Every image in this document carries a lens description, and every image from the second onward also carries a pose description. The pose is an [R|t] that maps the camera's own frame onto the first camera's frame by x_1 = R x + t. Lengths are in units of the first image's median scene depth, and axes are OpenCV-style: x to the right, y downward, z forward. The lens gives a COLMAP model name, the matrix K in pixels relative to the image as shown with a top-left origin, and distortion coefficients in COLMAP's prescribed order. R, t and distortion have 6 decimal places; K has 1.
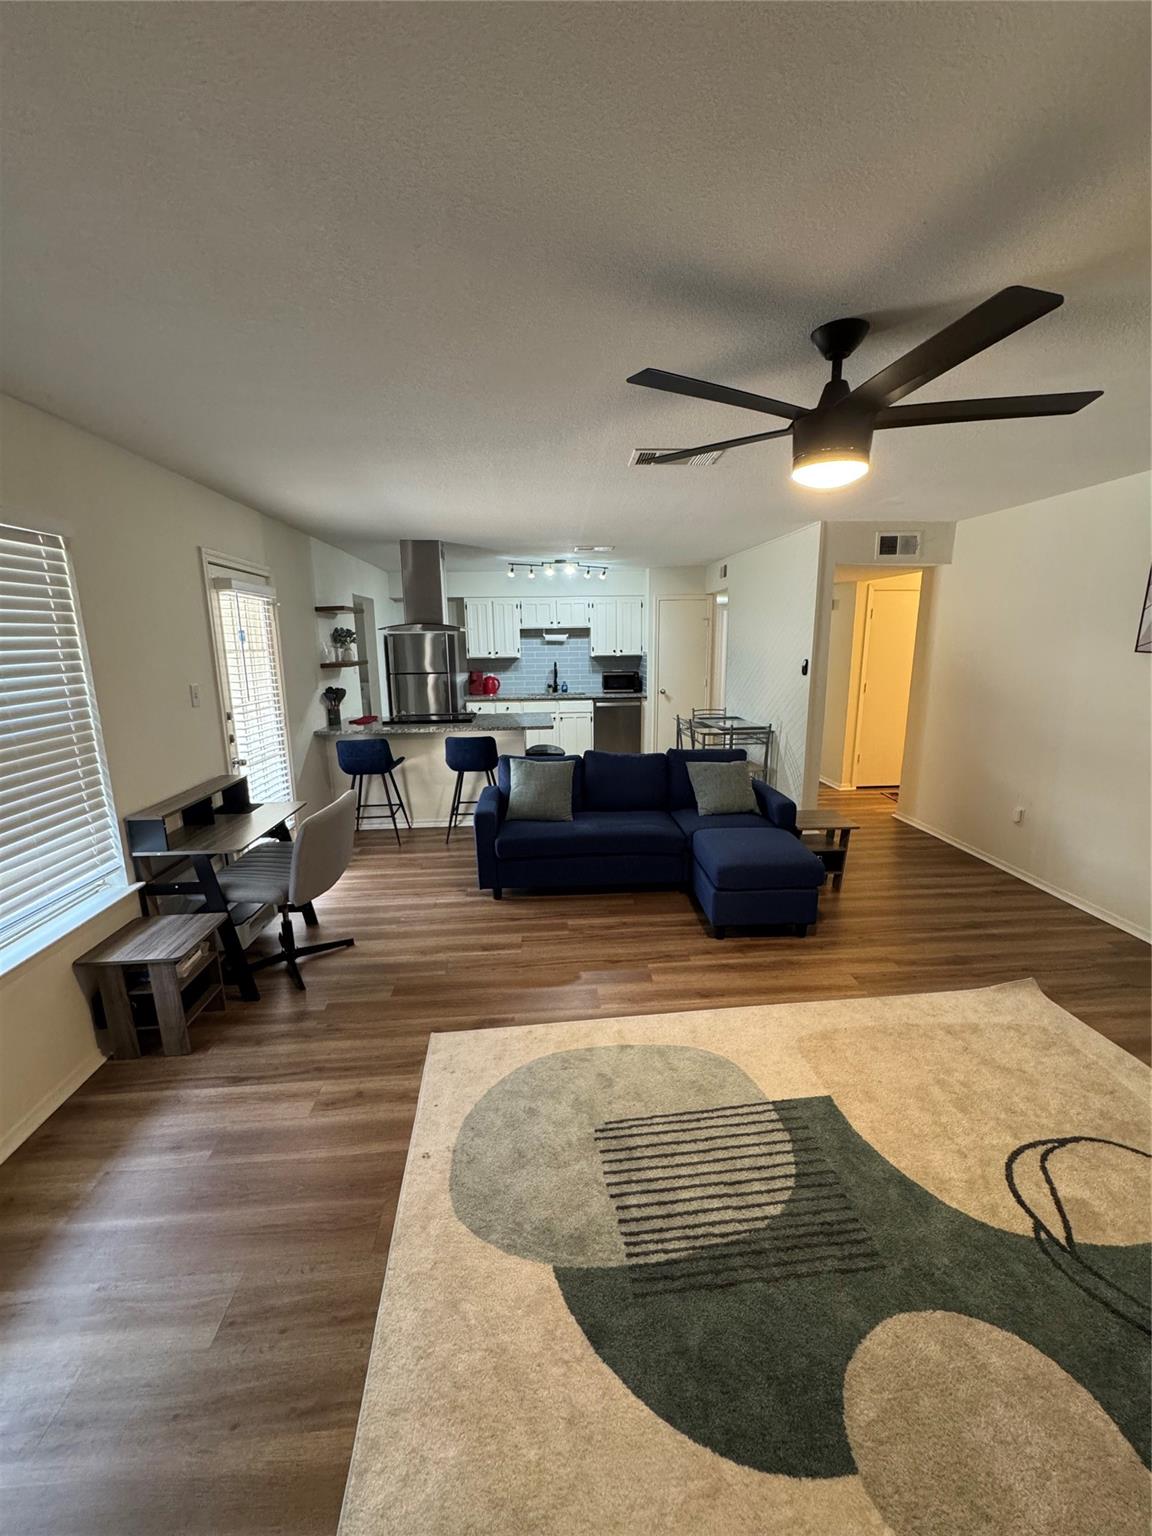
lens RADIAL K [[616.3, 0, 579.1], [0, 616.3, 766.6], [0, 0, 1]] dist [-0.001275, -0.000055]
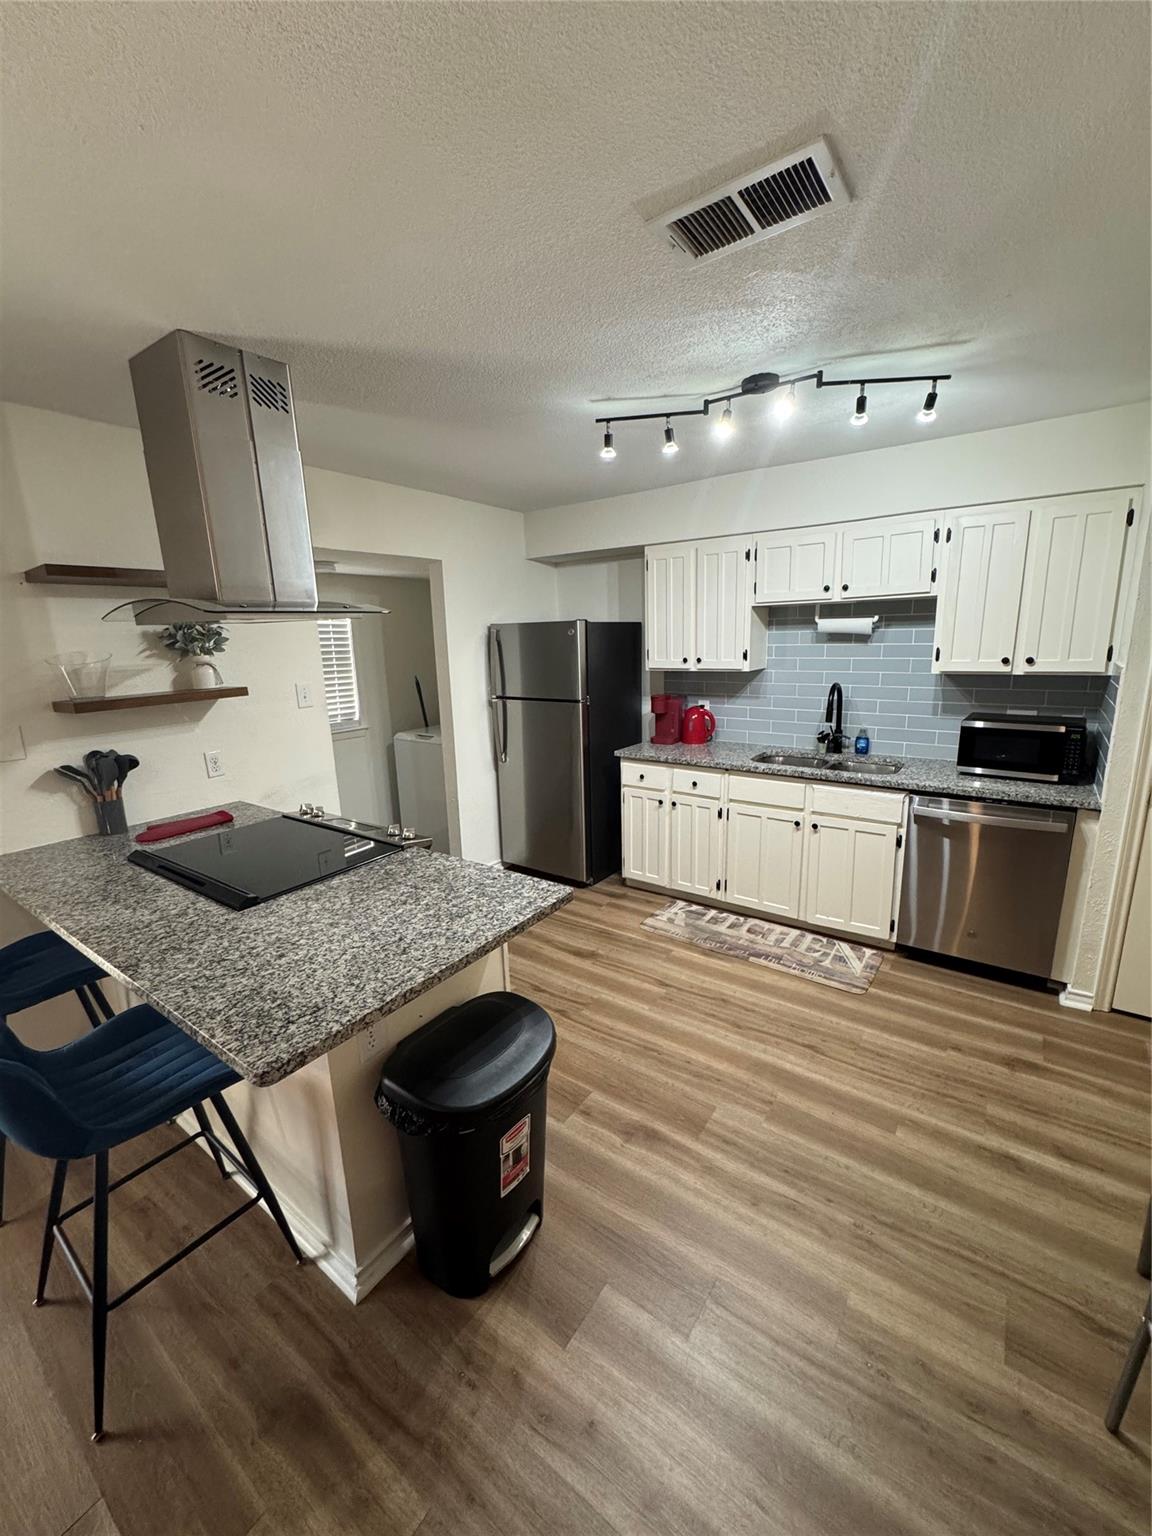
lens RADIAL K [[616.3, 0, 580.4], [0, 616.3, 768.2], [0, 0, 1]] dist [-0.001275, -0.000055]
pose [[0.758103, 0.133840, -0.638253, 0.104549], [-0.116929, 0.990749, 0.068872, -0.122618], [0.641566, 0.022419, 0.766740, 0.574990]]
